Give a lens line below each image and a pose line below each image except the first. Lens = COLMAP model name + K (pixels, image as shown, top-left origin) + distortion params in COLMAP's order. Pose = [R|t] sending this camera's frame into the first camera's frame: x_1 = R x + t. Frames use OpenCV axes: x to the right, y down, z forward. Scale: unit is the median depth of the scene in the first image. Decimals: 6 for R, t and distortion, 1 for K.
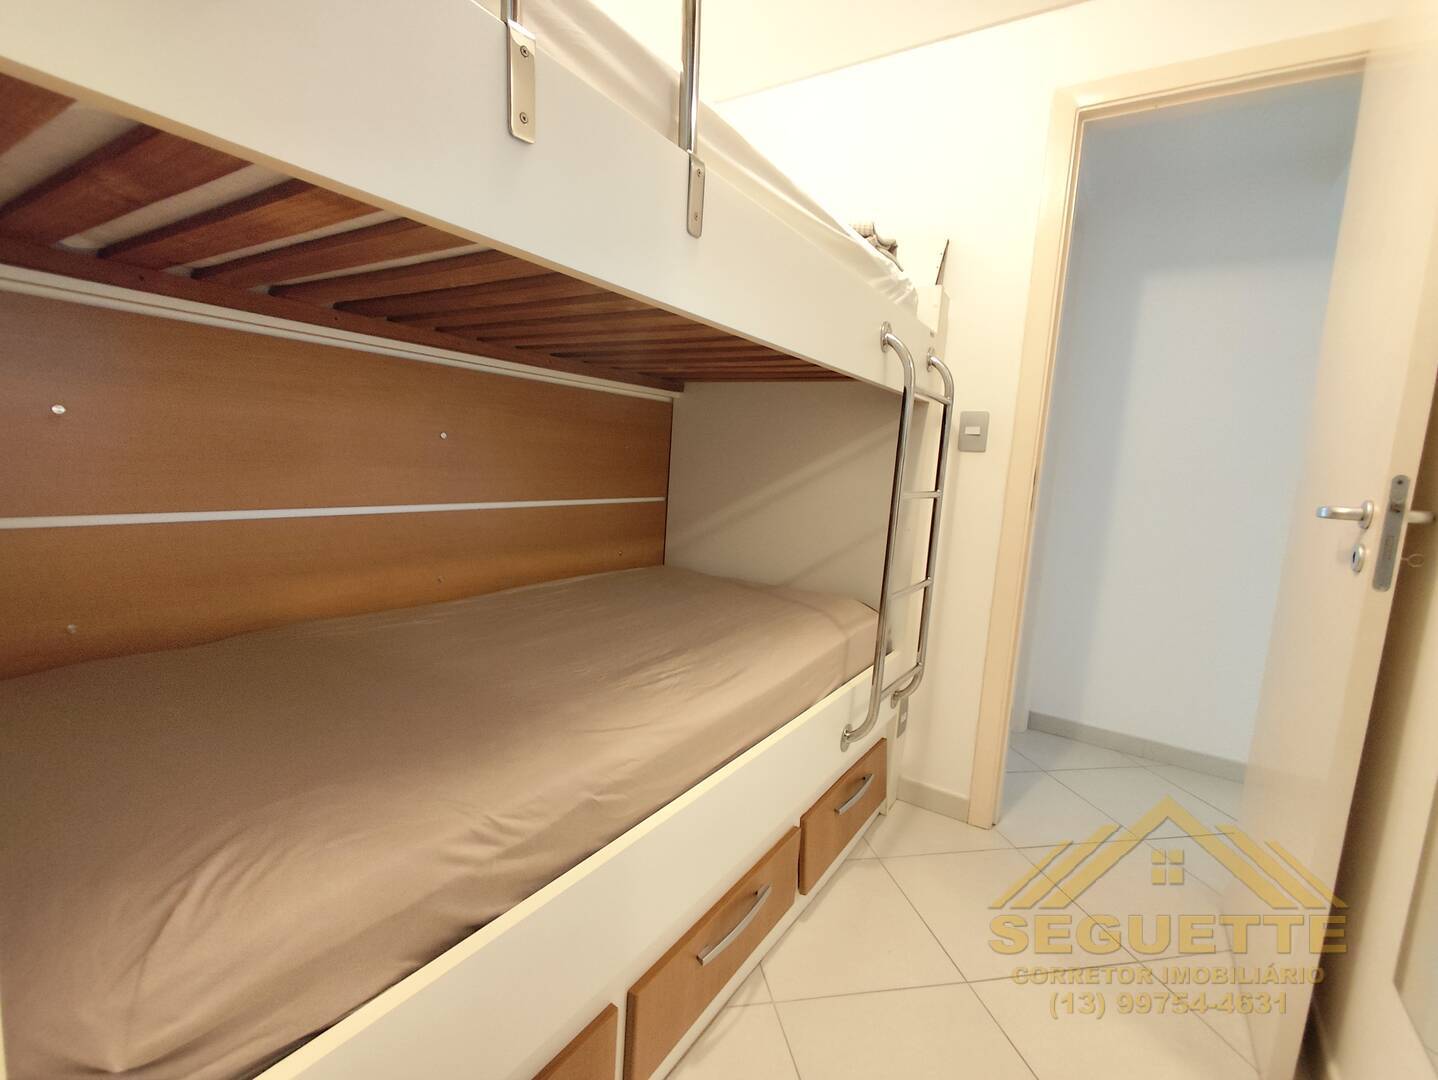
lens RADIAL K [[650.3, 0, 713.8], [0, 650.3, 536.5], [0, 0, 1]] dist [-0.006920, -0.000902]
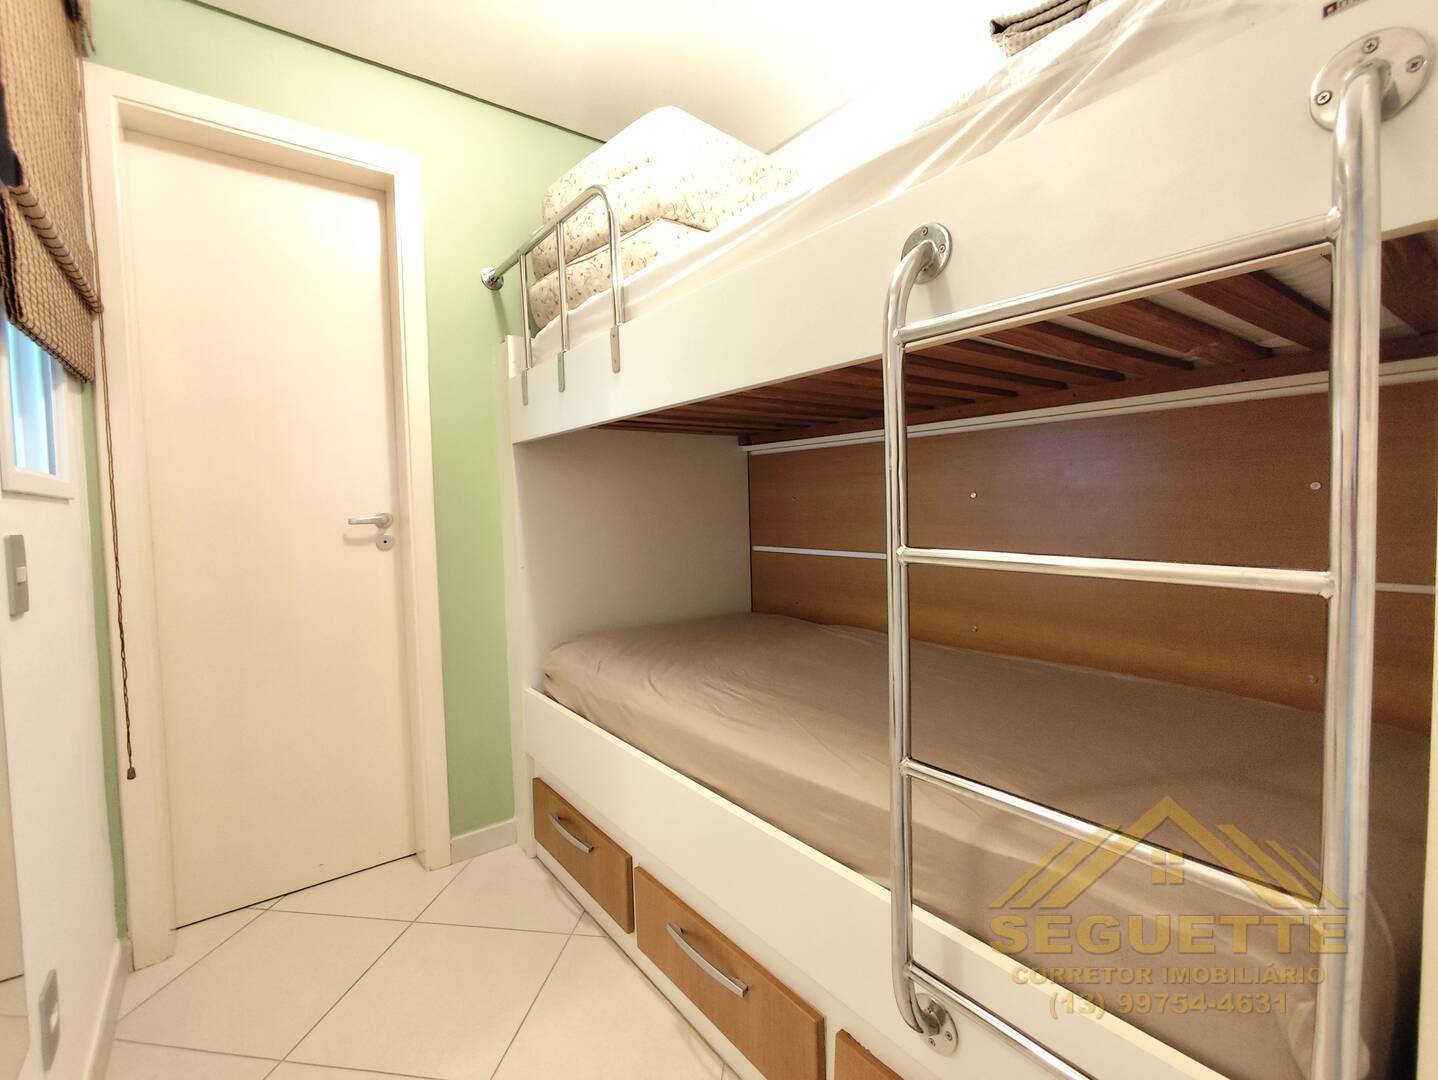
lens RADIAL K [[650.3, 0, 713.8], [0, 650.3, 536.5], [0, 0, 1]] dist [-0.006920, -0.000902]
pose [[-0.344668, -0.009015, -0.938681, 1.002465], [-0.114636, 0.992874, 0.032557, -0.095959], [0.931699, 0.118828, -0.343245, 1.301483]]
